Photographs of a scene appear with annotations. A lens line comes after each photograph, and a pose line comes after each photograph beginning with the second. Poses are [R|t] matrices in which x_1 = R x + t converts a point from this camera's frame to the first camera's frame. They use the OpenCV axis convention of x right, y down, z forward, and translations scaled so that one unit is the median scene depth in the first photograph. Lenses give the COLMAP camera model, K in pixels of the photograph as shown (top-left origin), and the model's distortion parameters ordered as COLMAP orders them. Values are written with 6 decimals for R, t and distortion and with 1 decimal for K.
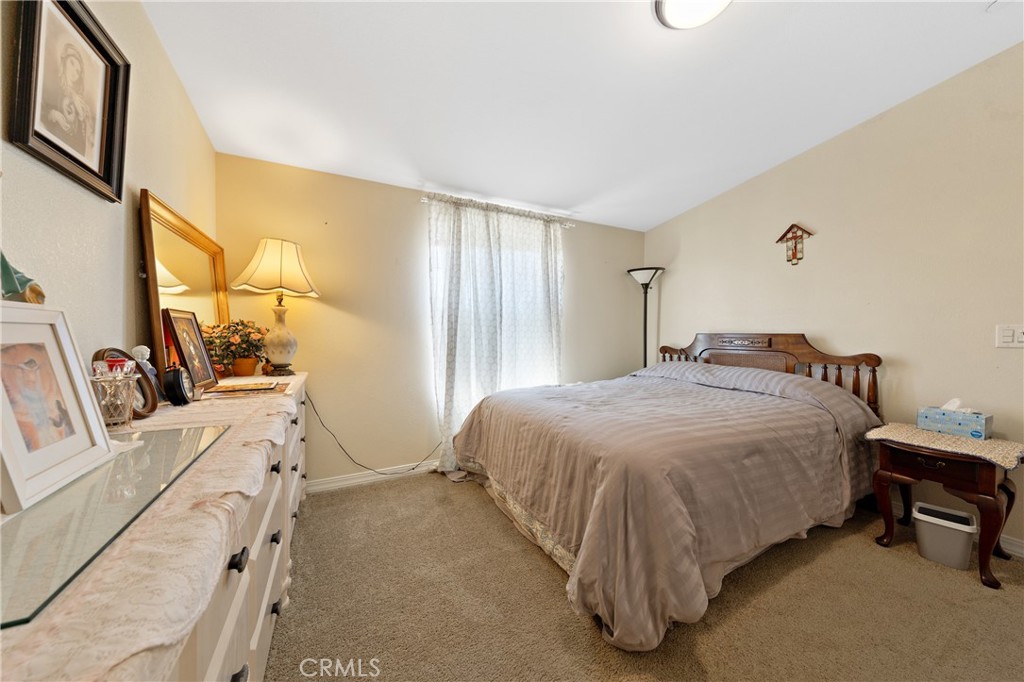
lens RADIAL K [[346.3, 0, 508.1], [0, 346.3, 343.2], [0, 0, 1]] dist [0.000326, 0.000010]
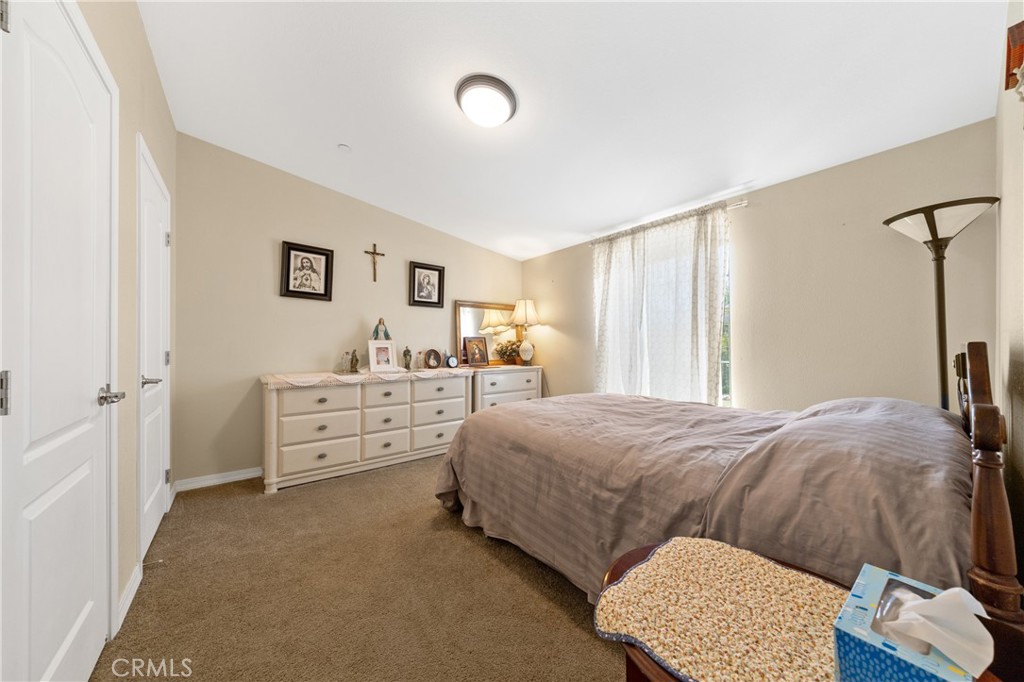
lens RADIAL K [[346.3, 0, 508.1], [0, 346.3, 343.2], [0, 0, 1]] dist [0.000326, 0.000010]
pose [[0.166007, -0.005362, -0.986110, 0.965703], [-0.025221, 0.999635, -0.009681, -0.012633], [0.985802, 0.026478, 0.165811, 0.430309]]
